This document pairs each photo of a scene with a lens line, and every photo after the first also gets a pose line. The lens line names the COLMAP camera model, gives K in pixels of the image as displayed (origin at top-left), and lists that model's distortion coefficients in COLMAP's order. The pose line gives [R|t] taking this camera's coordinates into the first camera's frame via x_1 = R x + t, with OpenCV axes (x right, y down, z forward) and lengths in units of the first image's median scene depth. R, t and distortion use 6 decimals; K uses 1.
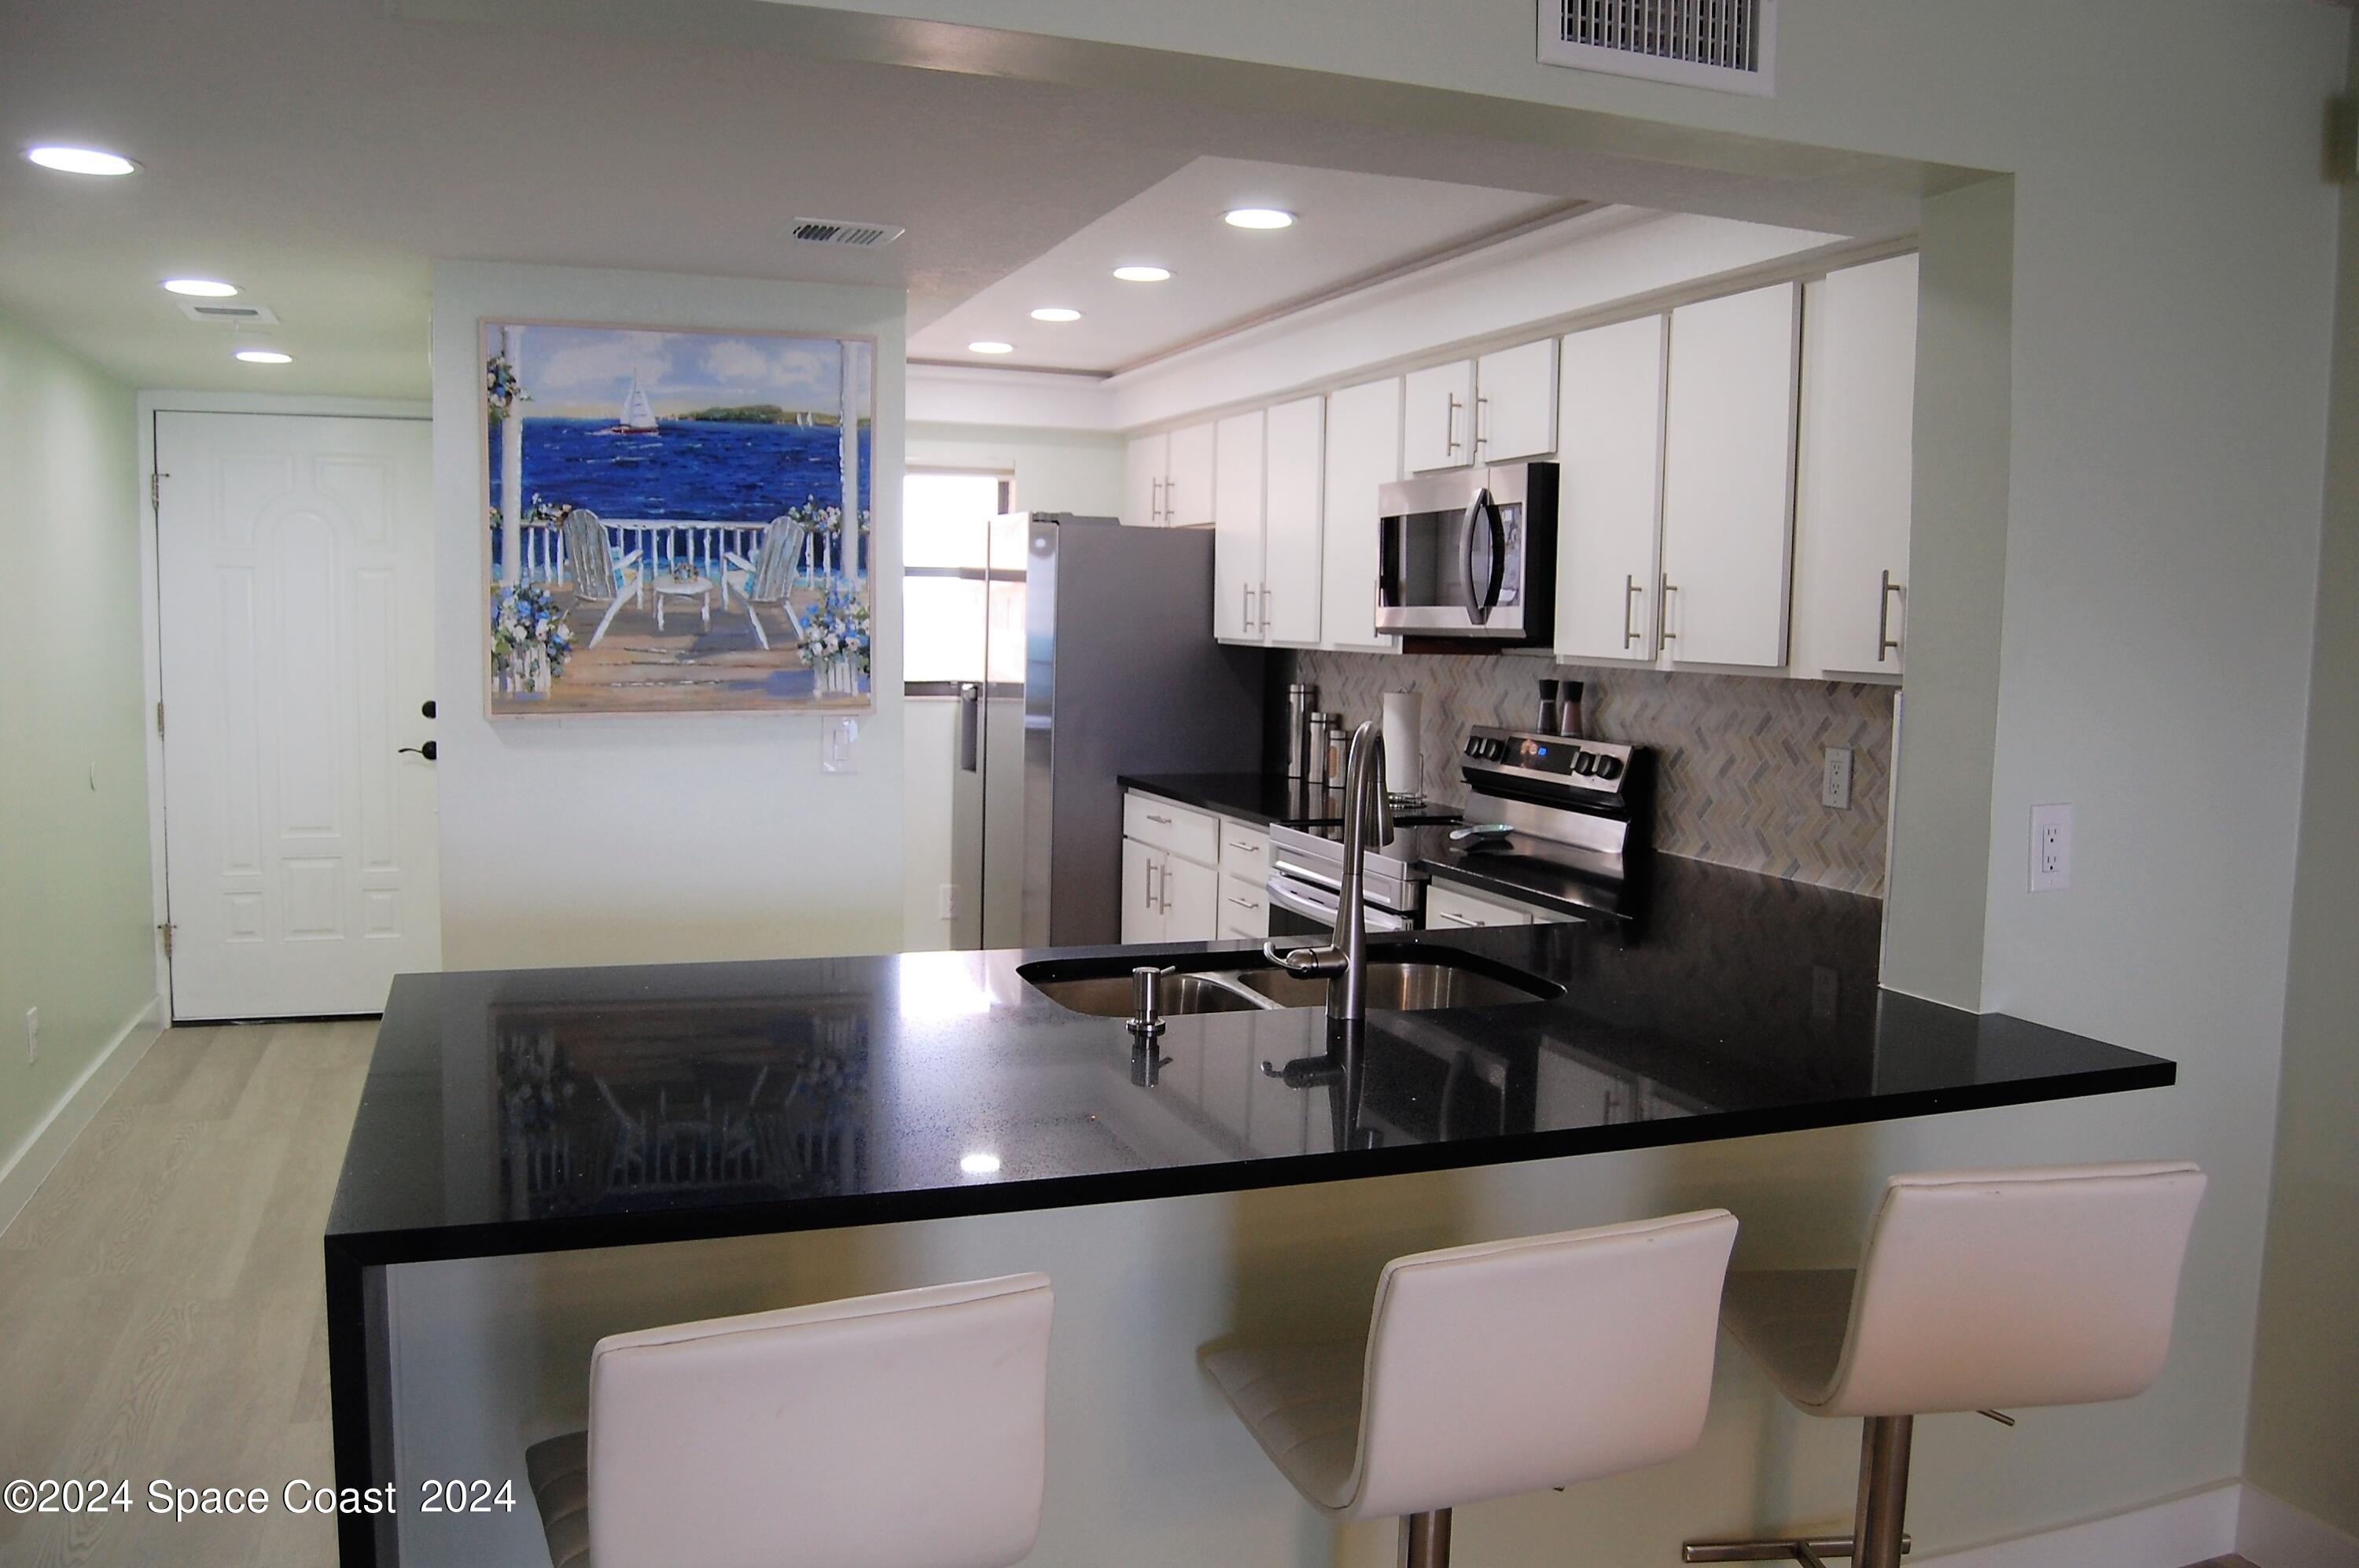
lens RADIAL K [[1857.6, 0, 1171.4], [0, 1857.6, 802.2], [0, 0, 1]] dist [-0.100030, 0.043197]
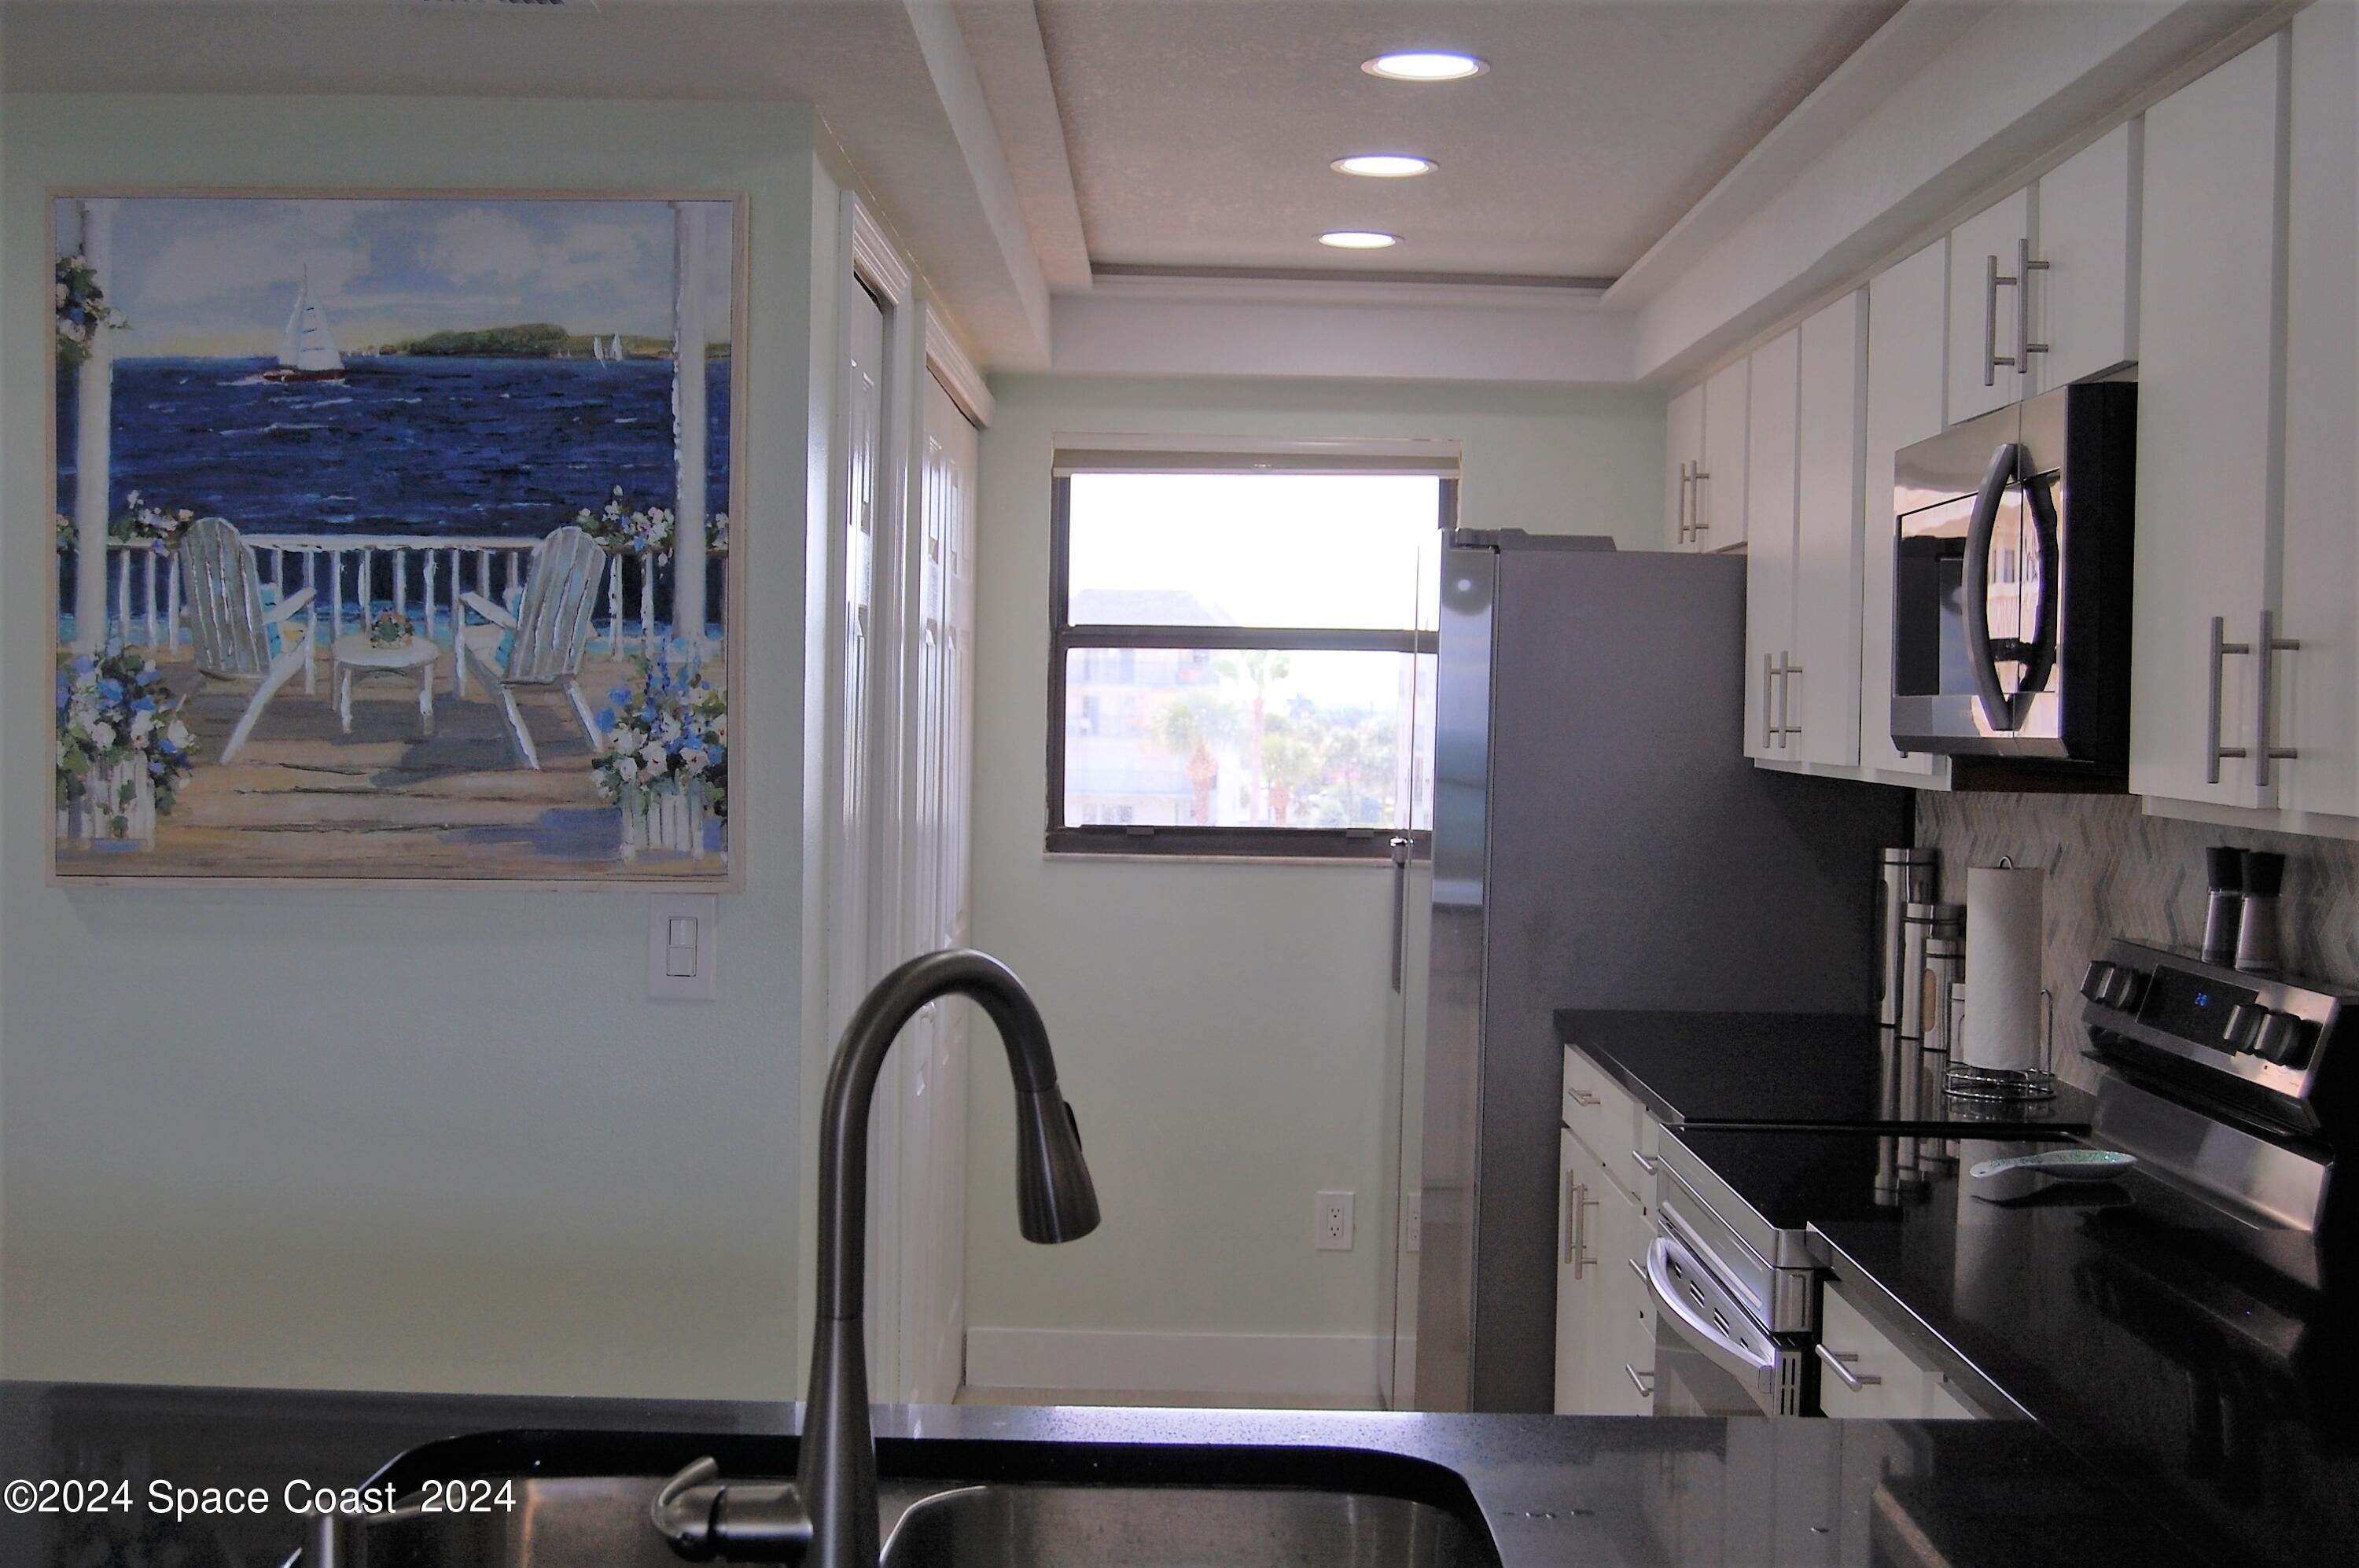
lens RADIAL K [[2906.5, 0, 1193.3], [0, 2906.5, 778.9], [0, 0, 1]] dist [-0.053839, 0.000000]
pose [[0.939070, 0.009252, -0.343601, 0.255696], [-0.036984, 0.996554, -0.074246, -0.023425], [0.341730, 0.082430, 0.936176, 0.265496]]
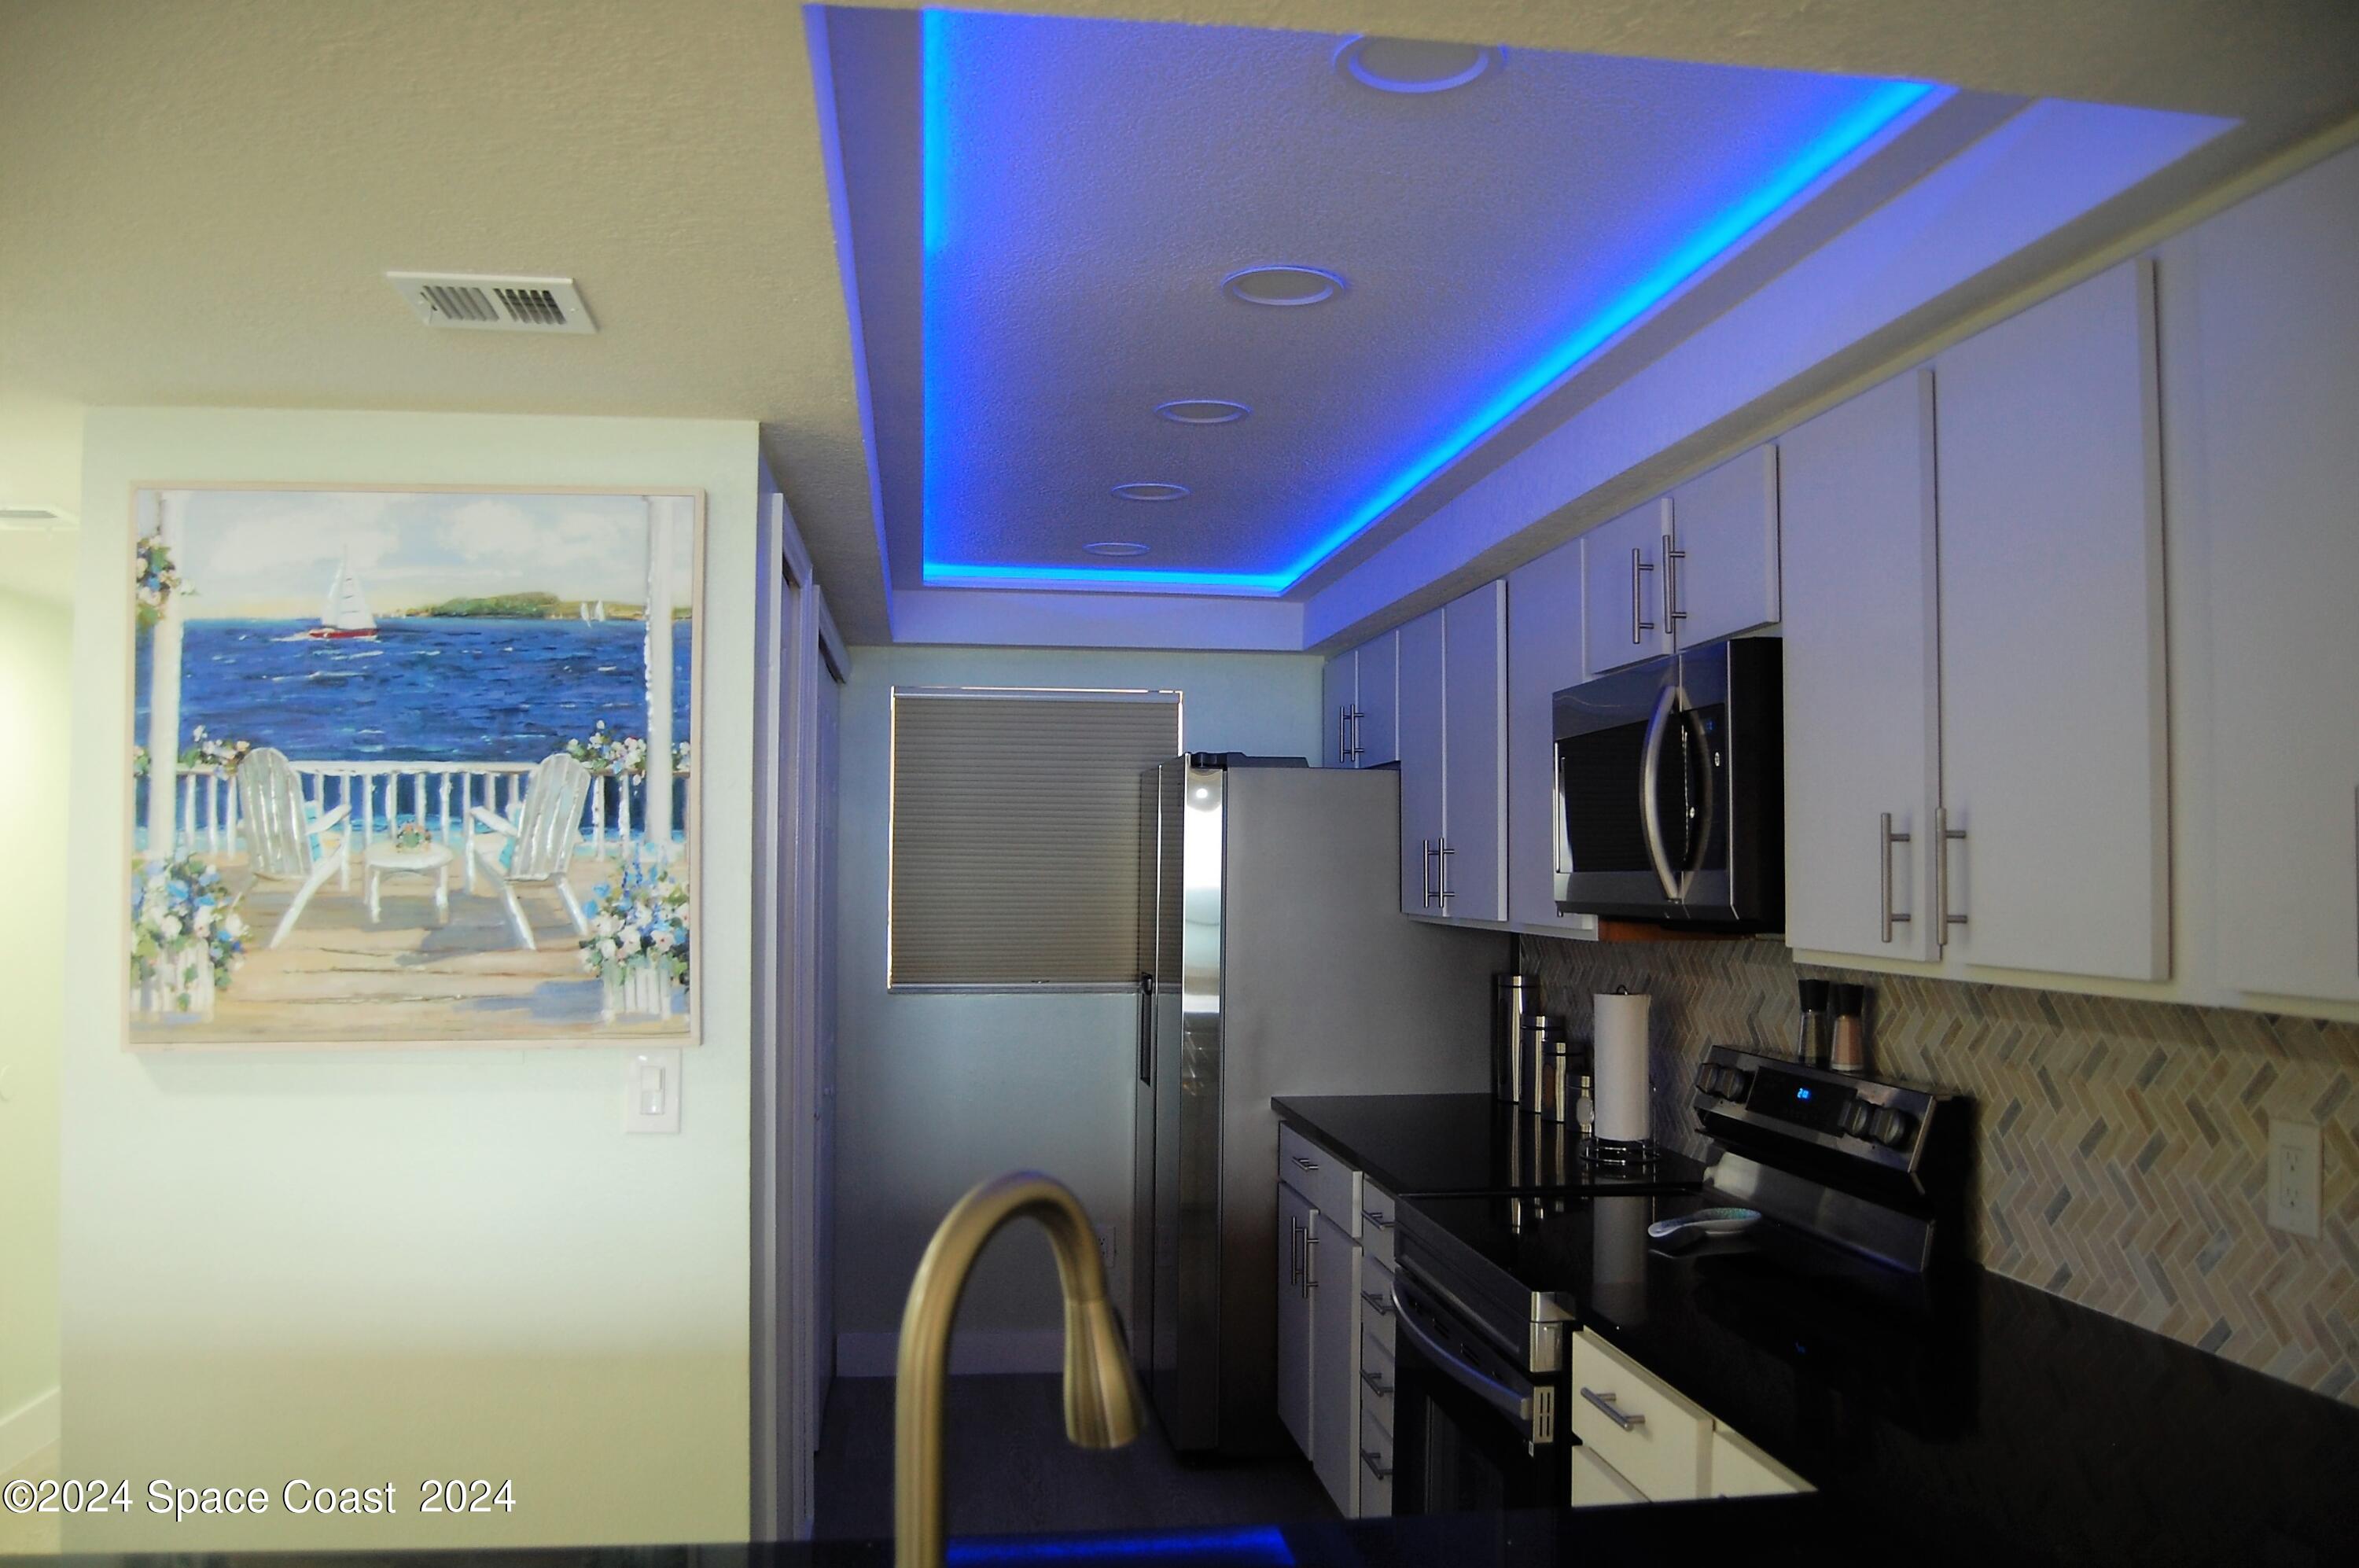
lens RADIAL K [[1857.6, 0, 1178.6], [0, 1857.6, 795.2], [0, 0, 1]] dist [-0.100030, 0.043197]
pose [[0.975823, -0.022122, -0.217438, 0.156800], [-0.009249, 0.989793, -0.142210, -0.045301], [0.218364, 0.140782, 0.965659, 0.396451]]
